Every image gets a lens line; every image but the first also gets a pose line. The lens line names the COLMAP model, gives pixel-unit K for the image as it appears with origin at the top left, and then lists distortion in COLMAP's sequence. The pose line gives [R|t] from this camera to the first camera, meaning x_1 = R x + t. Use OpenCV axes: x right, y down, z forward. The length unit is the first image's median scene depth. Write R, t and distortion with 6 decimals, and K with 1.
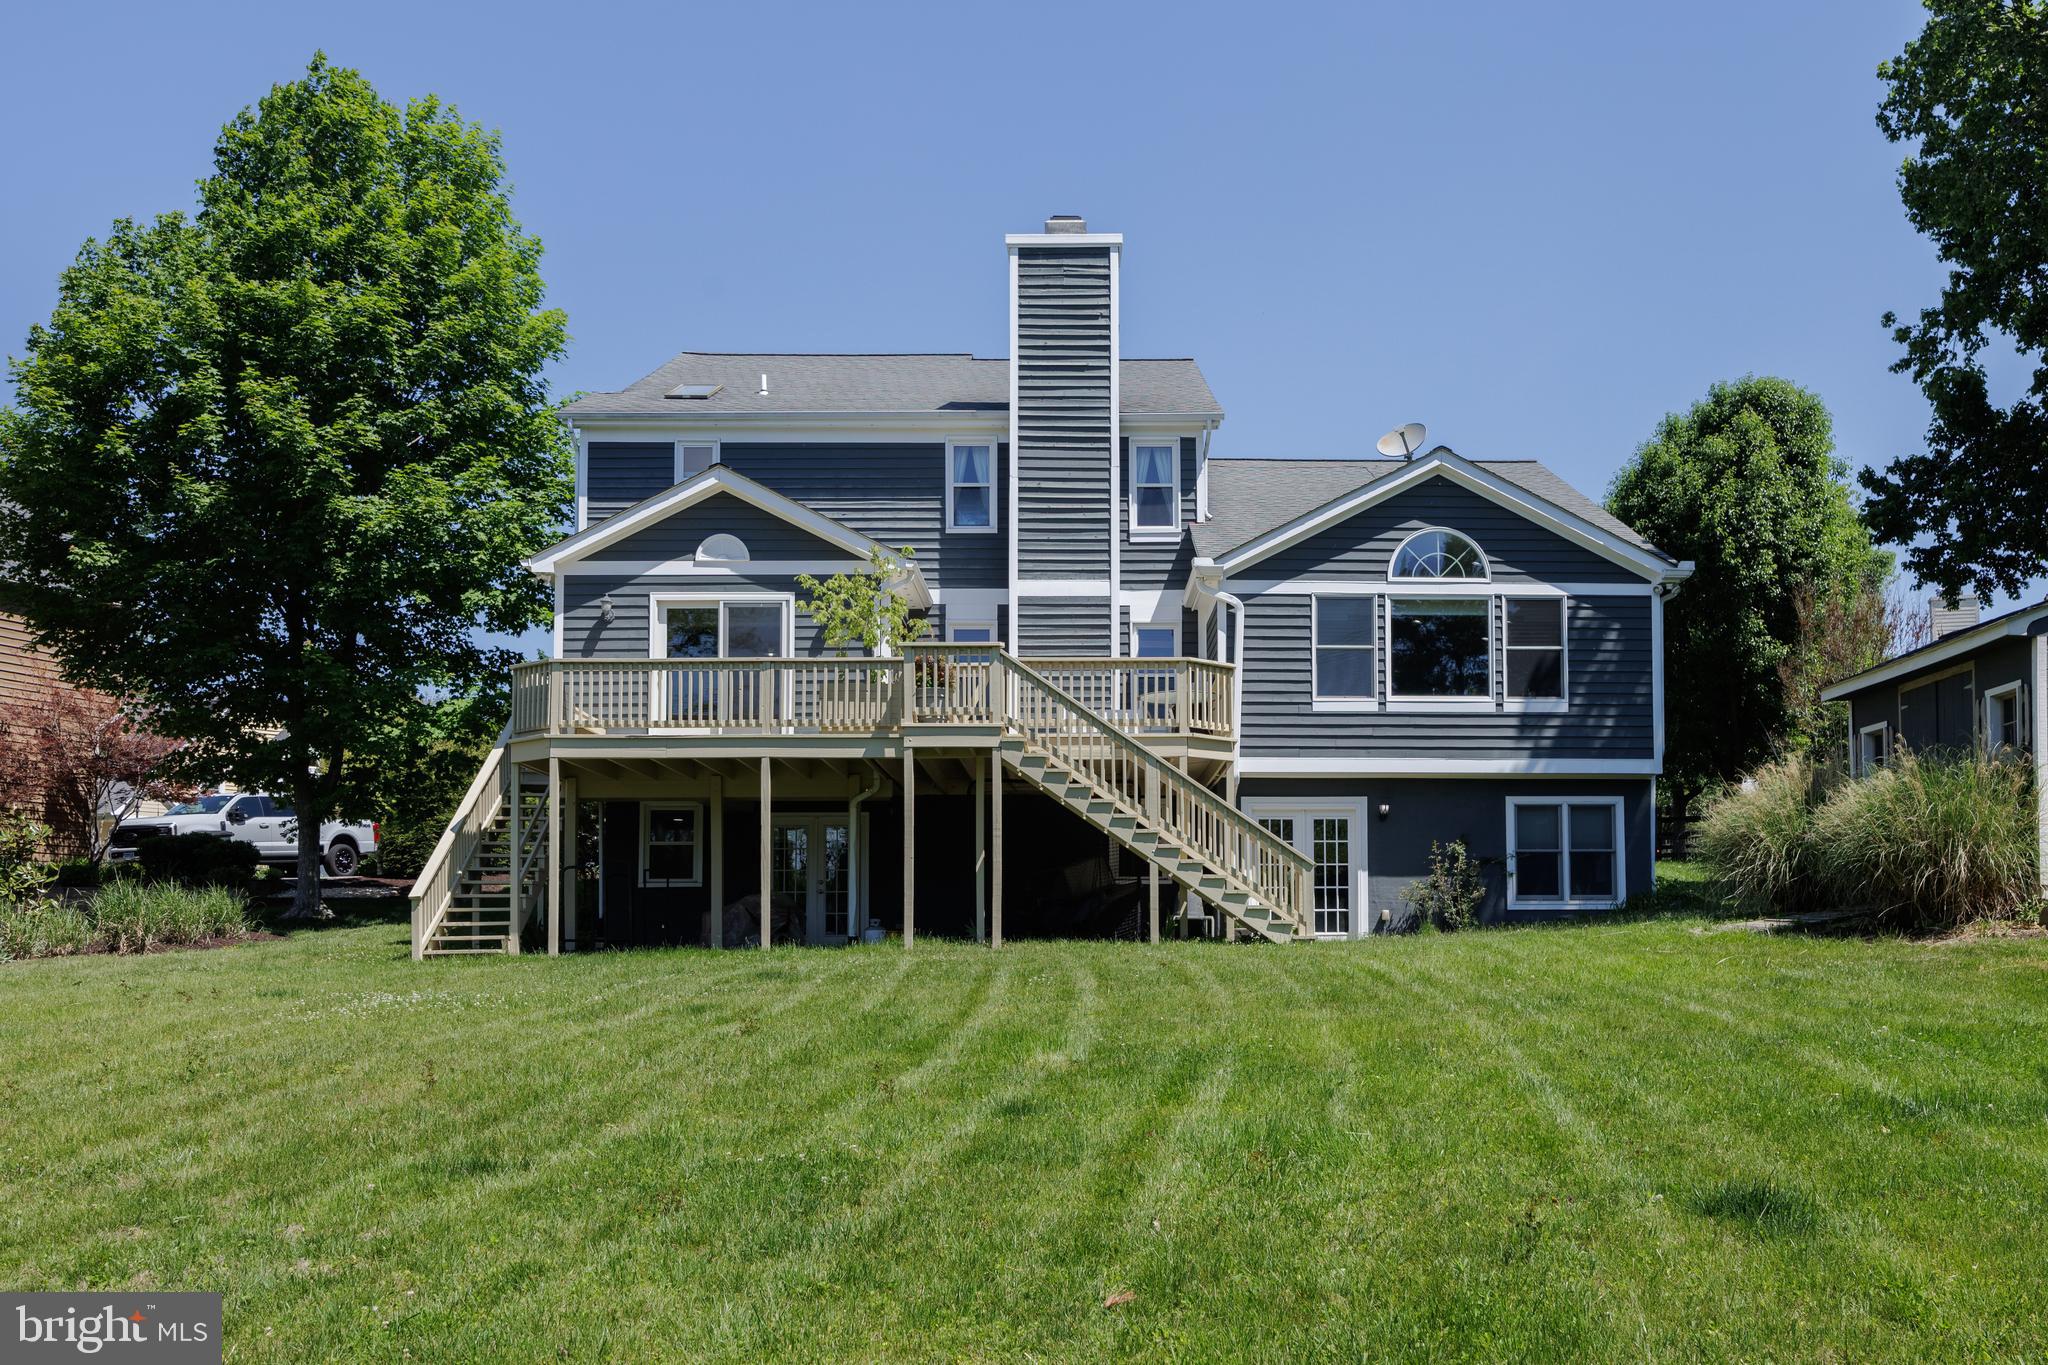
lens RADIAL K [[1674.8, 0, 1101.9], [0, 1674.8, 891.9], [0, 0, 1]] dist [-0.009755, -0.007385]
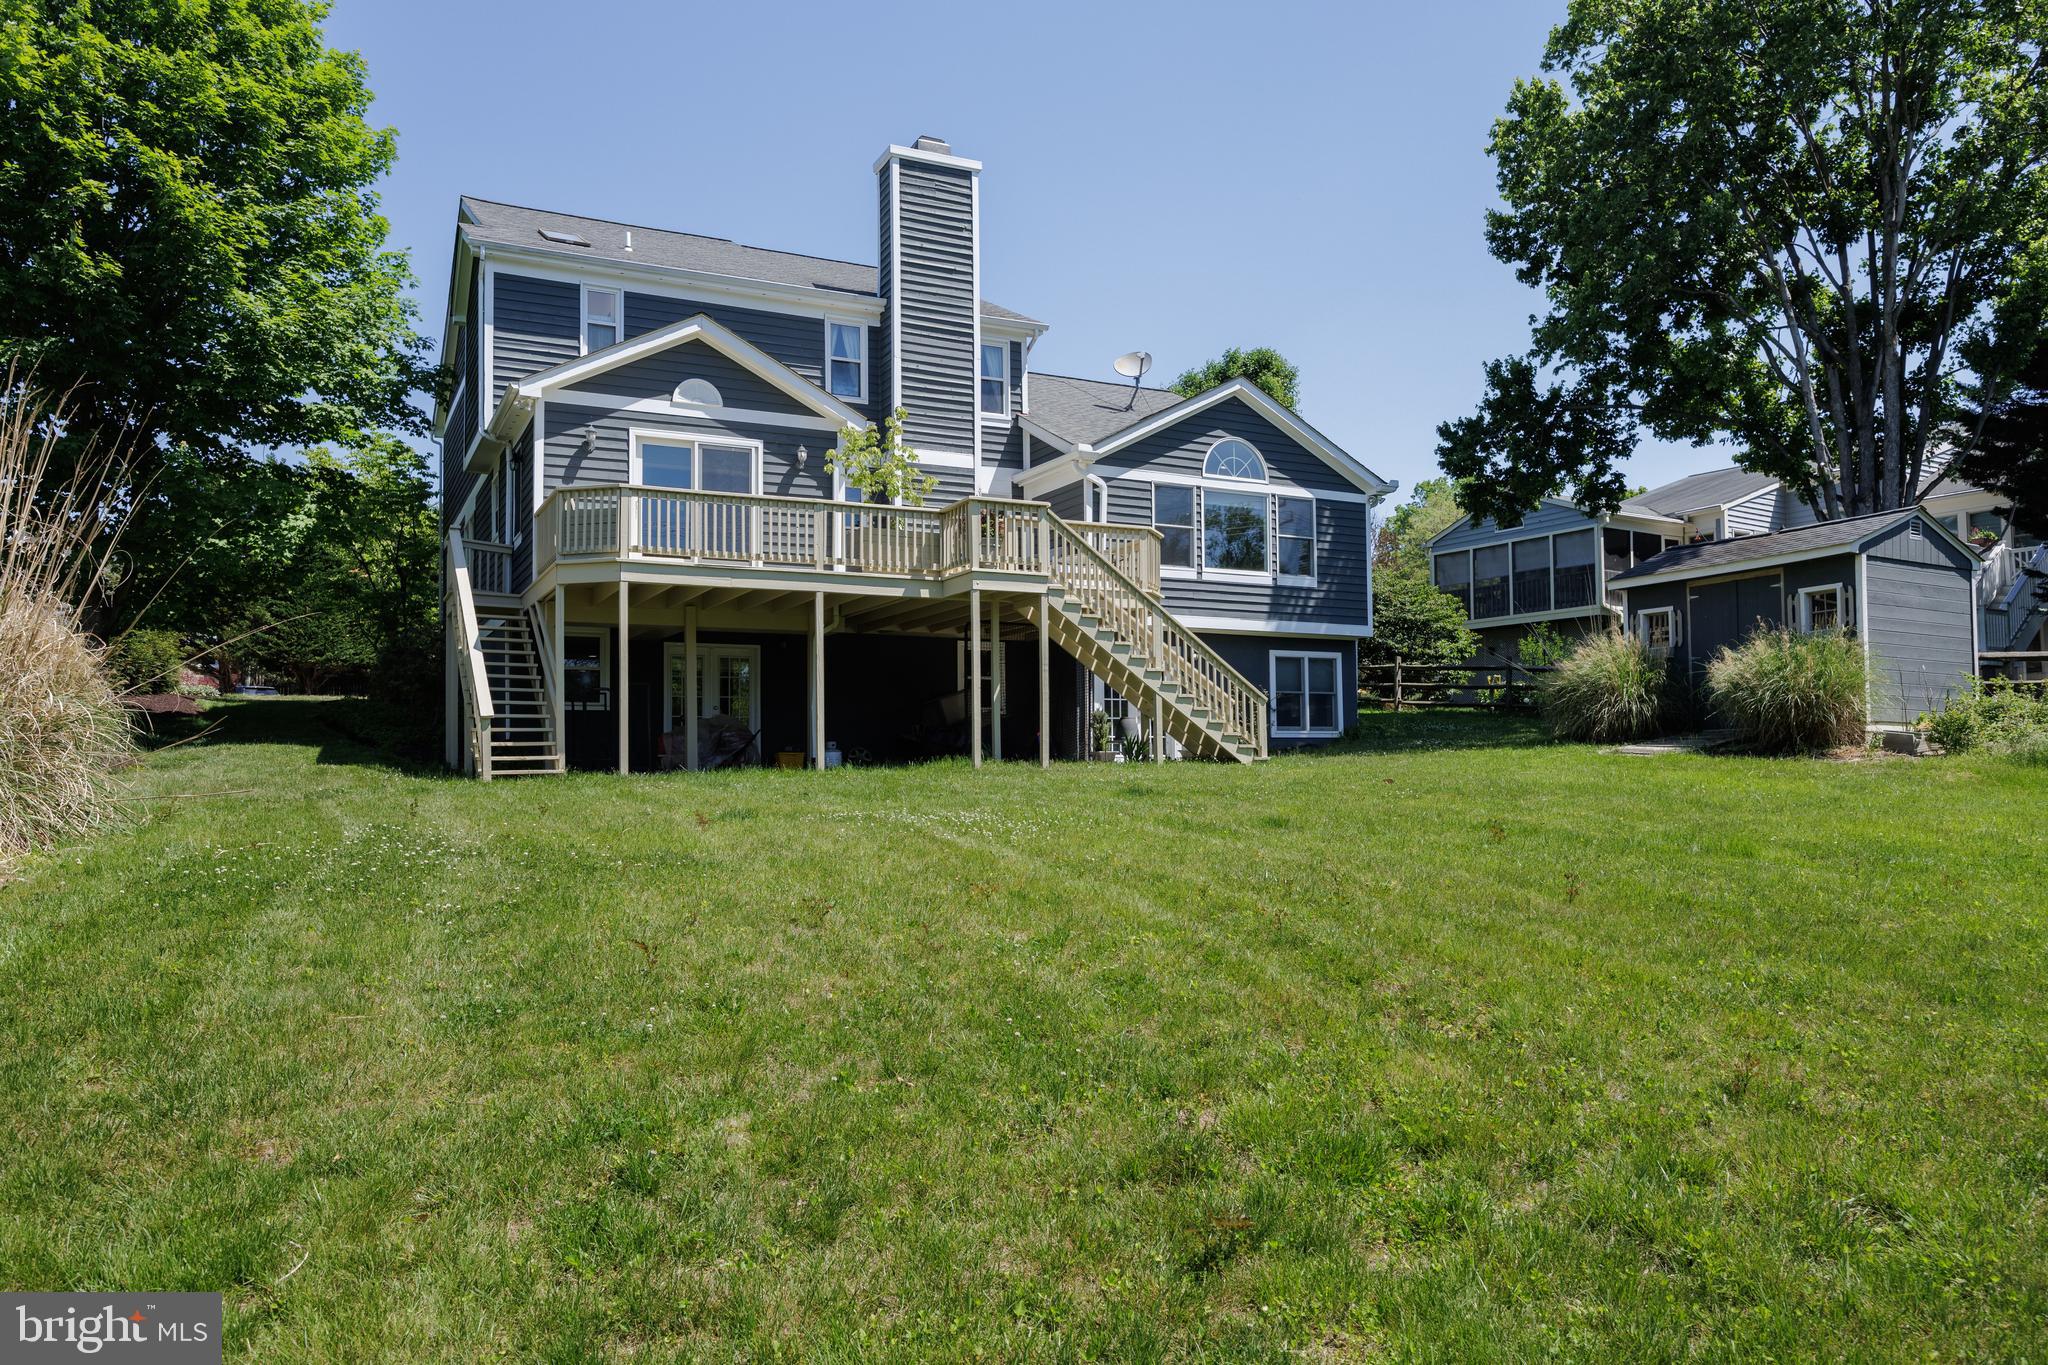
lens RADIAL K [[1353.9, 0, 985.4], [0, 1353.9, 719.3], [0, 0, 1]] dist [0.008700, -0.010985]
pose [[0.910498, 0.011209, 0.413362, -0.403488], [-0.009626, 0.999936, -0.005910, 0.005285], [-0.413402, 0.001402, 0.910548, 0.139049]]
